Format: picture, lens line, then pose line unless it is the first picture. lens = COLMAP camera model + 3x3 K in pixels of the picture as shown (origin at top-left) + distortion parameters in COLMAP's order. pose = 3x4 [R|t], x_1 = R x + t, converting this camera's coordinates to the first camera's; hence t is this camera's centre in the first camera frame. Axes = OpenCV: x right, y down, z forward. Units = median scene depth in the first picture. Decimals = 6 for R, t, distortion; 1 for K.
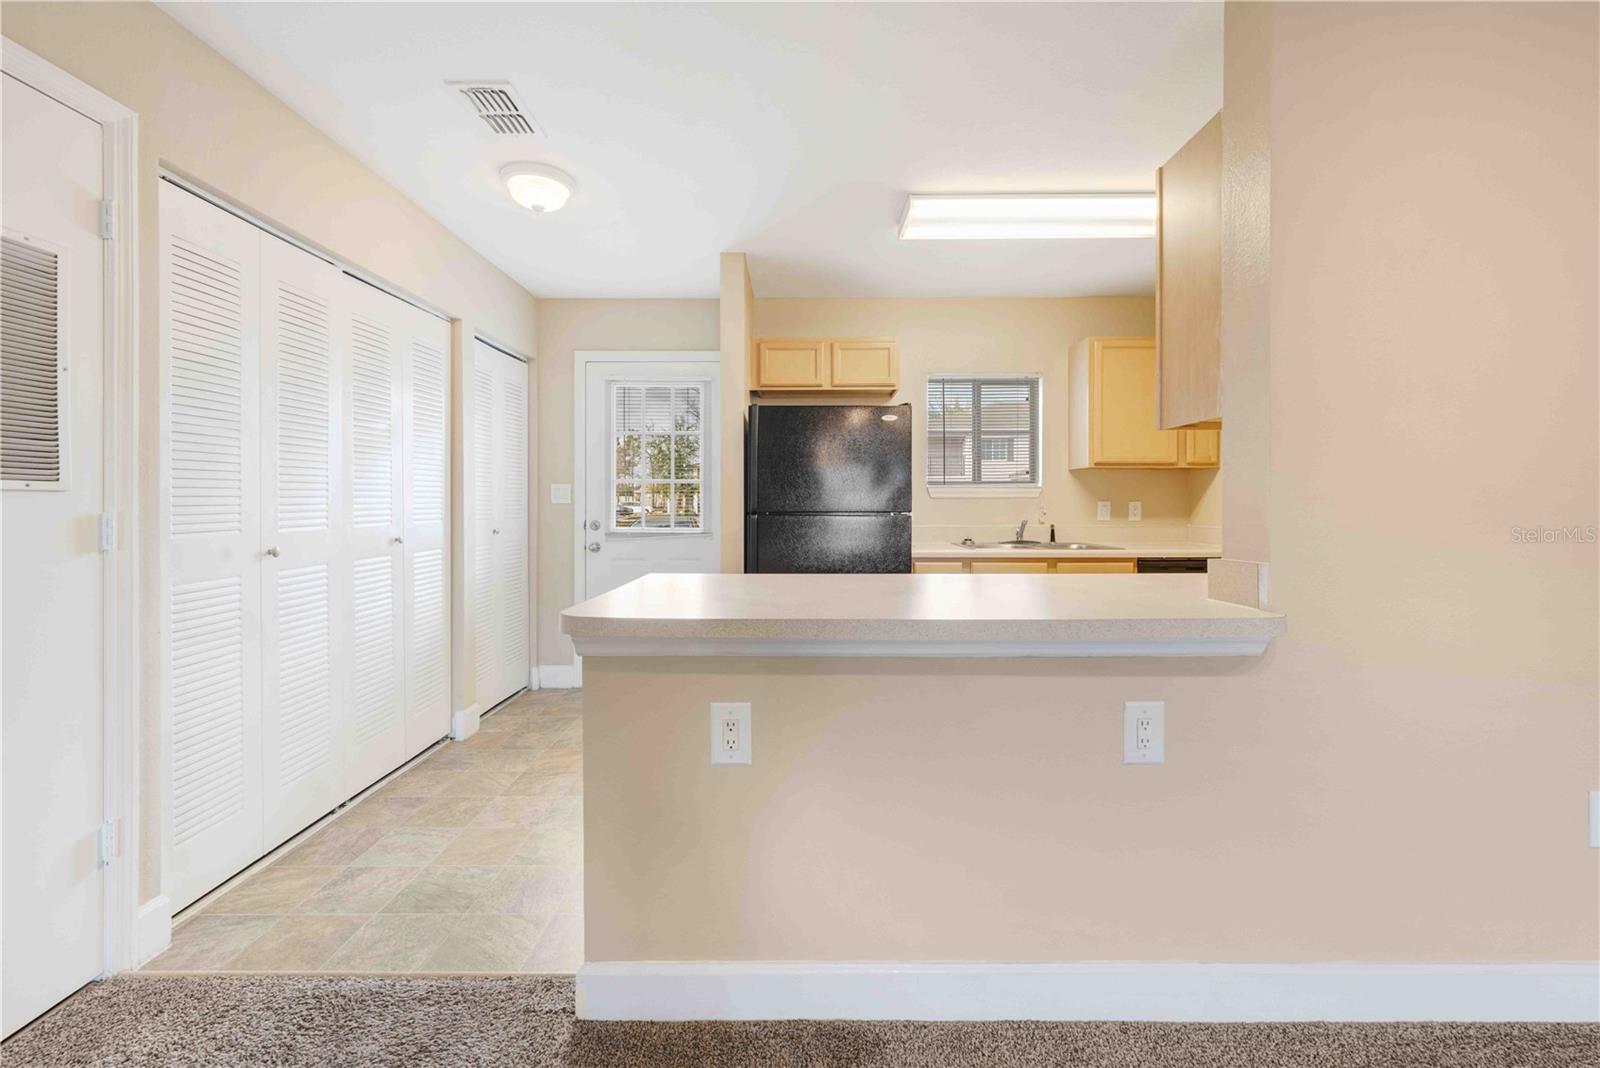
lens RADIAL K [[648.5, 0, 795.1], [0, 648.5, 516.8], [0, 0, 1]] dist [-0.002539, 0.000426]
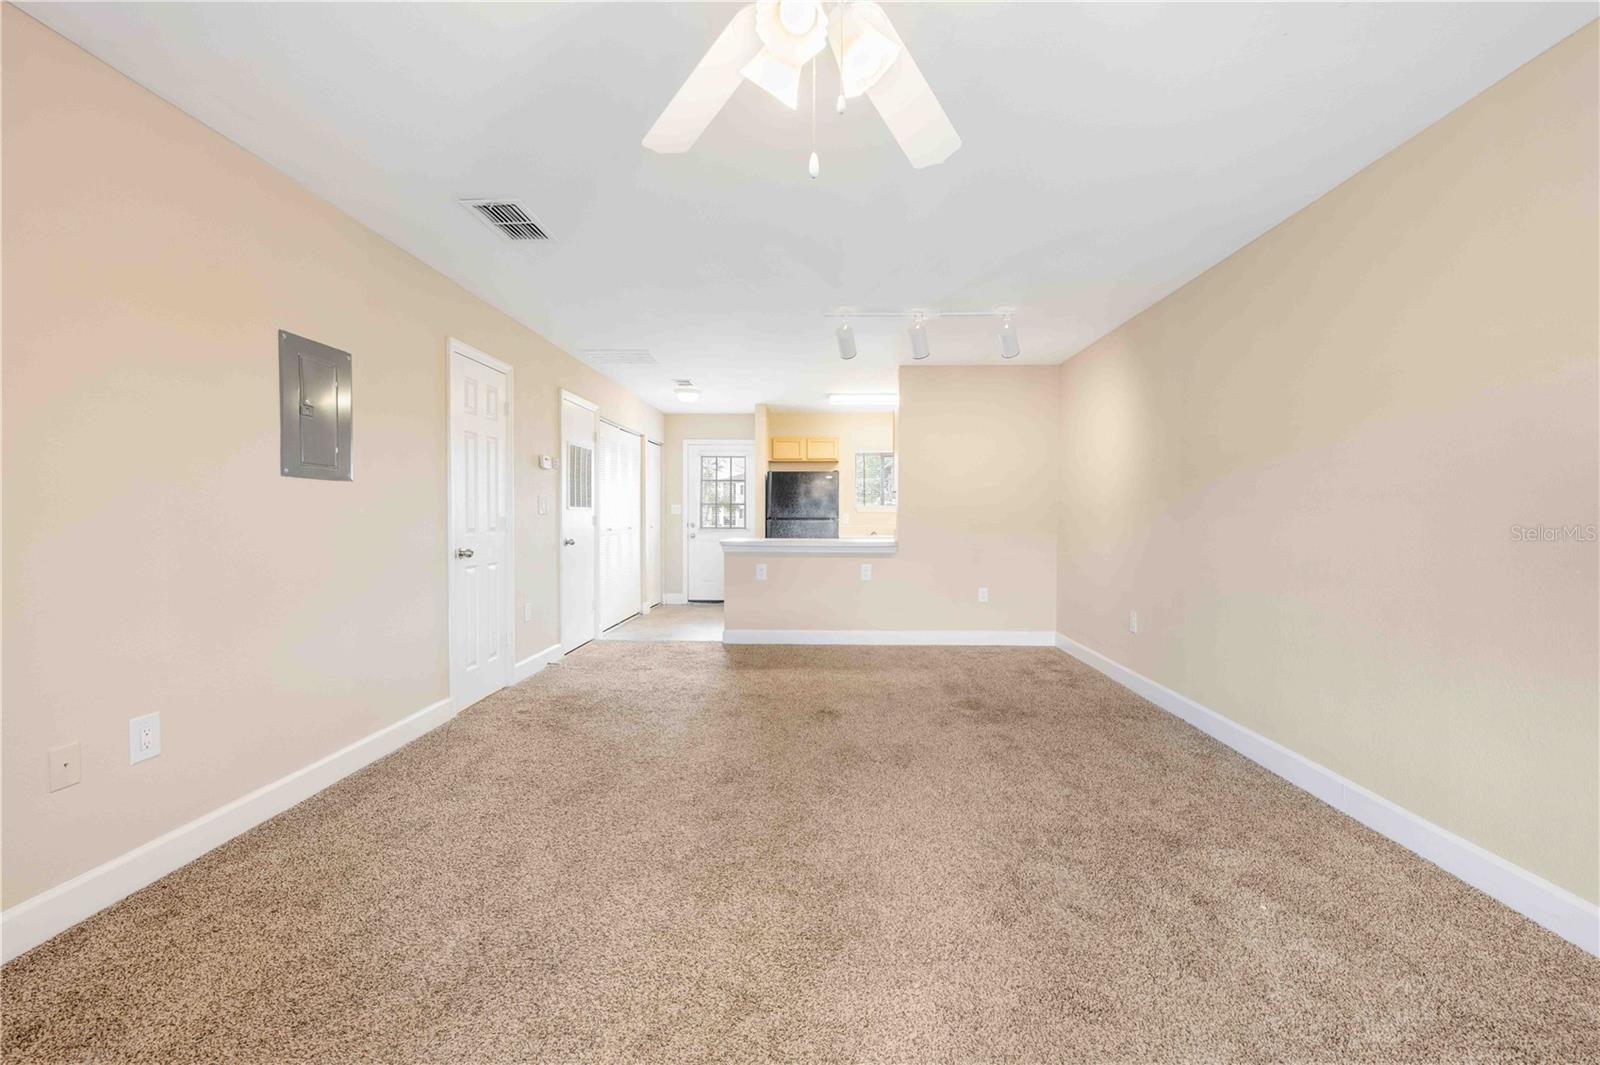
lens RADIAL K [[647.1, 0, 802.2], [0, 647.1, 526.5], [0, 0, 1]] dist [-0.002154, -0.000475]
pose [[0.999676, 0.002389, -0.025334, 0.111049], [-0.002449, 0.999994, -0.002344, 0.028643], [0.025329, 0.002406, 0.999676, -1.317030]]
